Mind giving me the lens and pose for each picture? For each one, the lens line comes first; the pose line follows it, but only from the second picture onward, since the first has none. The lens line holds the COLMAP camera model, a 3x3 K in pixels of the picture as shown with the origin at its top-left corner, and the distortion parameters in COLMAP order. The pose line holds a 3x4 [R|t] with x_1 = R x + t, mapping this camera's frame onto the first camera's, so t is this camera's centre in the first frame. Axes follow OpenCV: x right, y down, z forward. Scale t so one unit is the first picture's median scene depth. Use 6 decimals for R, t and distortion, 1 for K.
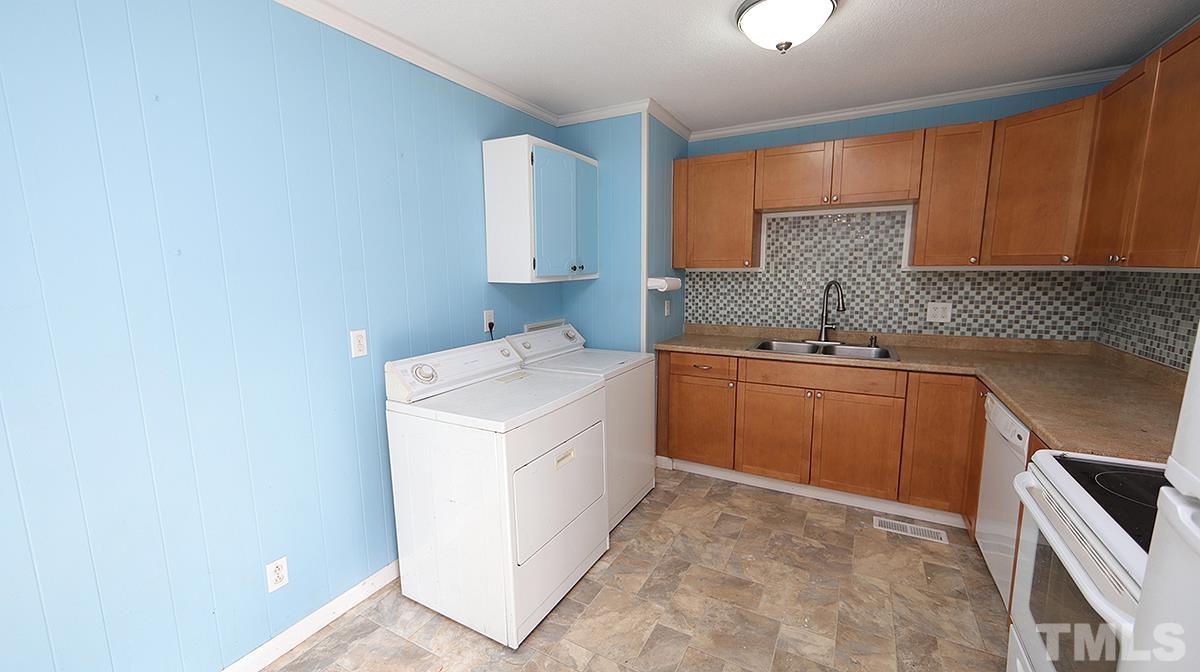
lens RADIAL K [[469.1, 0, 602.3], [0, 469.1, 337.9], [0, 0, 1]] dist [-0.000563, -0.000033]
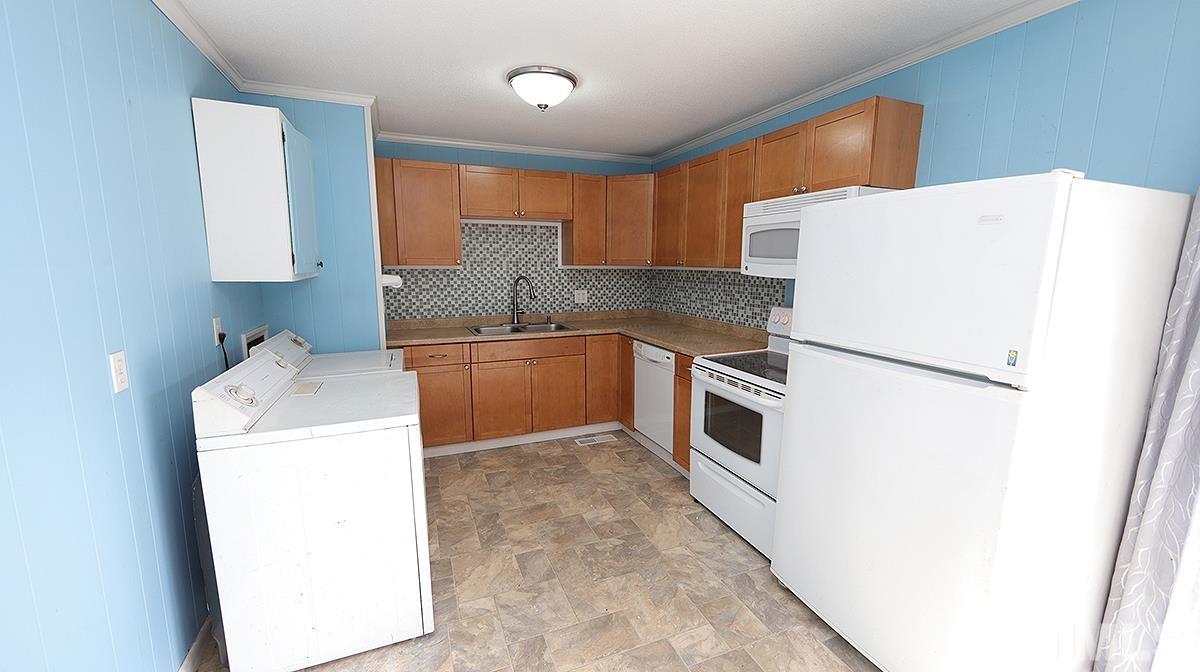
lens RADIAL K [[469.1, 0, 603.2], [0, 469.1, 338.9], [0, 0, 1]] dist [-0.000563, -0.000033]
pose [[0.620846, -0.112615, 0.775801, -0.427399], [0.108319, 0.992459, 0.057382, 0.000852], [-0.776413, 0.048409, 0.628363, 0.014258]]
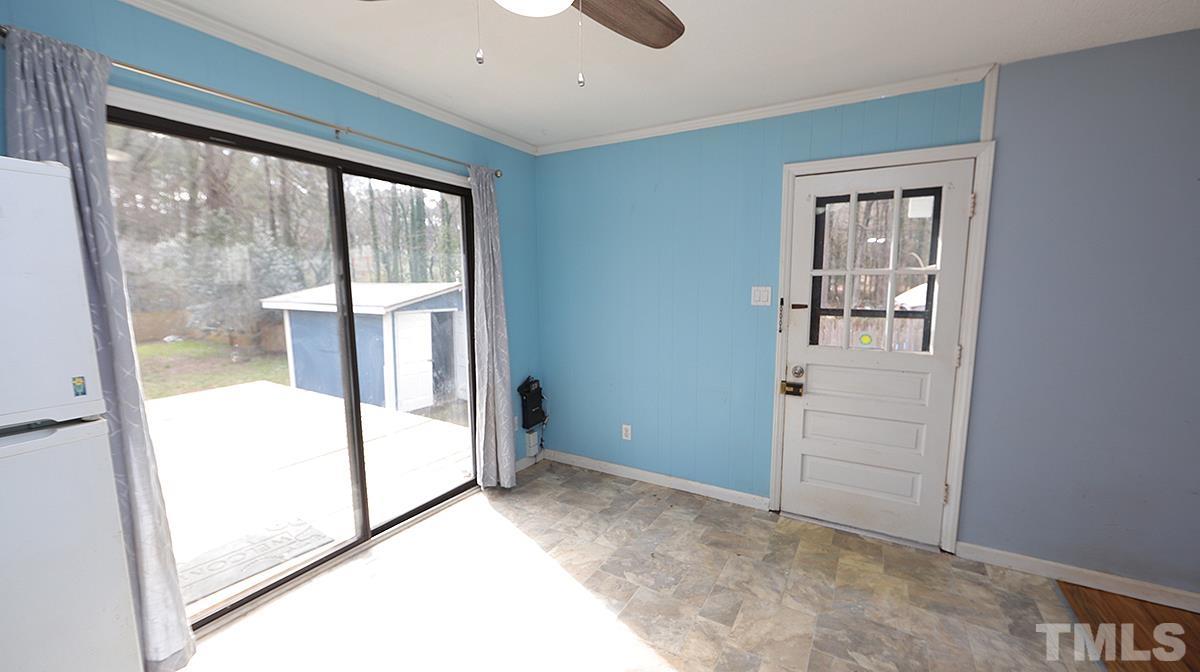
lens RADIAL K [[469.1, 0, 601.9], [0, 469.1, 339.3], [0, 0, 1]] dist [-0.000563, -0.000033]
pose [[-0.999390, 0.011602, 0.032935, 0.722036], [0.019826, 0.964952, 0.261678, -0.208941], [-0.028744, 0.262172, -0.964593, 1.380090]]
